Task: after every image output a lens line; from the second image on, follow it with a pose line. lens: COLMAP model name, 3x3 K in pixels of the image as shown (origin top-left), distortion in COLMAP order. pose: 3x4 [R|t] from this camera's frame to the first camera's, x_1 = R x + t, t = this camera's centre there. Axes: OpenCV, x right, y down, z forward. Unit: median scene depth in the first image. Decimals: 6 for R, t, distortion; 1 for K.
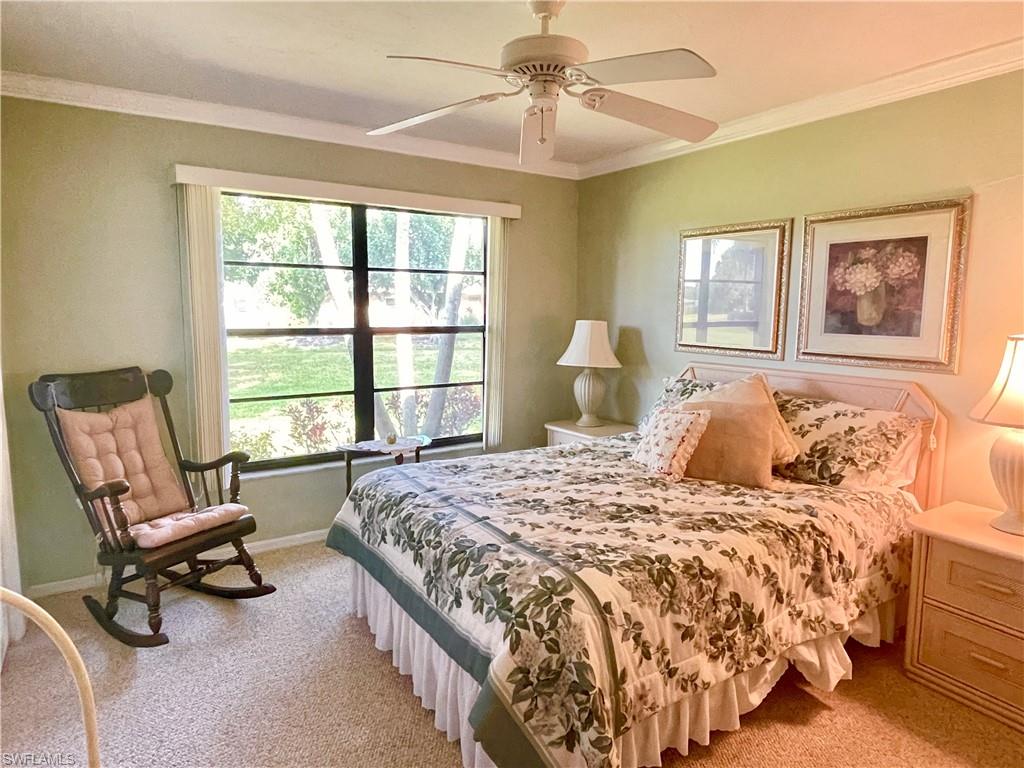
lens RADIAL K [[610.7, 0, 511.3], [0, 610.7, 381.3], [0, 0, 1]] dist [-0.007017, -0.002023]
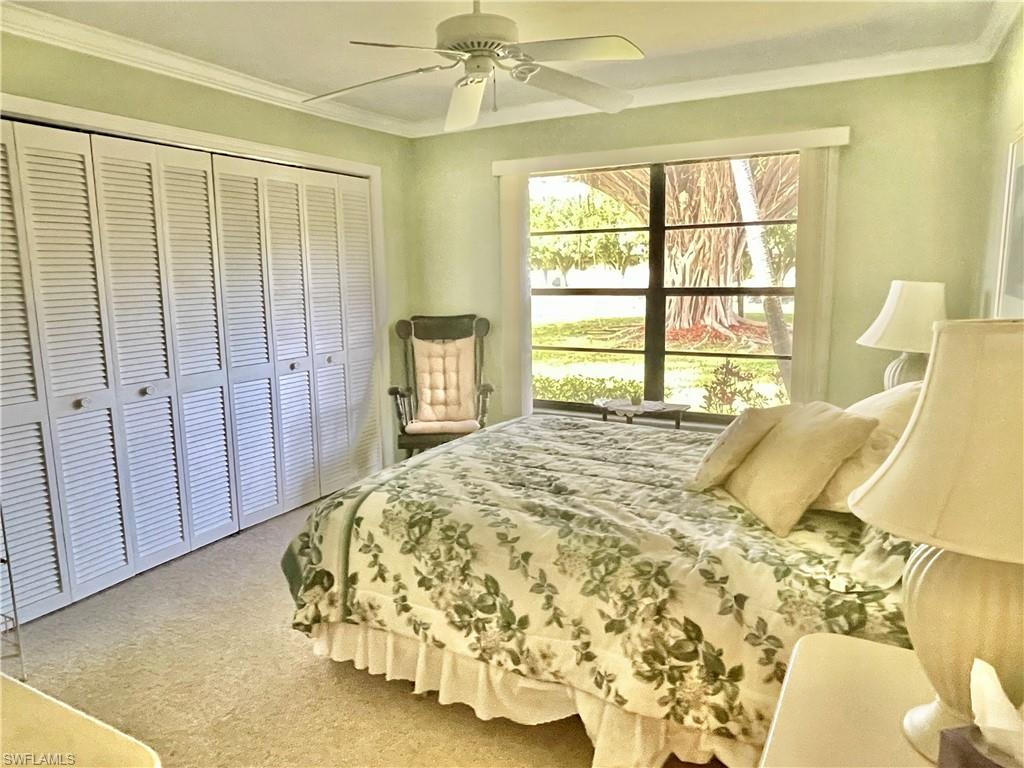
lens RADIAL K [[682.9, 0, 509.6], [0, 682.9, 381.2], [0, 0, 1]] dist [-0.000639, -0.000728]
pose [[0.495736, 0.131838, -0.858408, 1.017663], [-0.089723, 0.990896, 0.100370, -0.047388], [0.863826, 0.027261, 0.503052, 0.403438]]
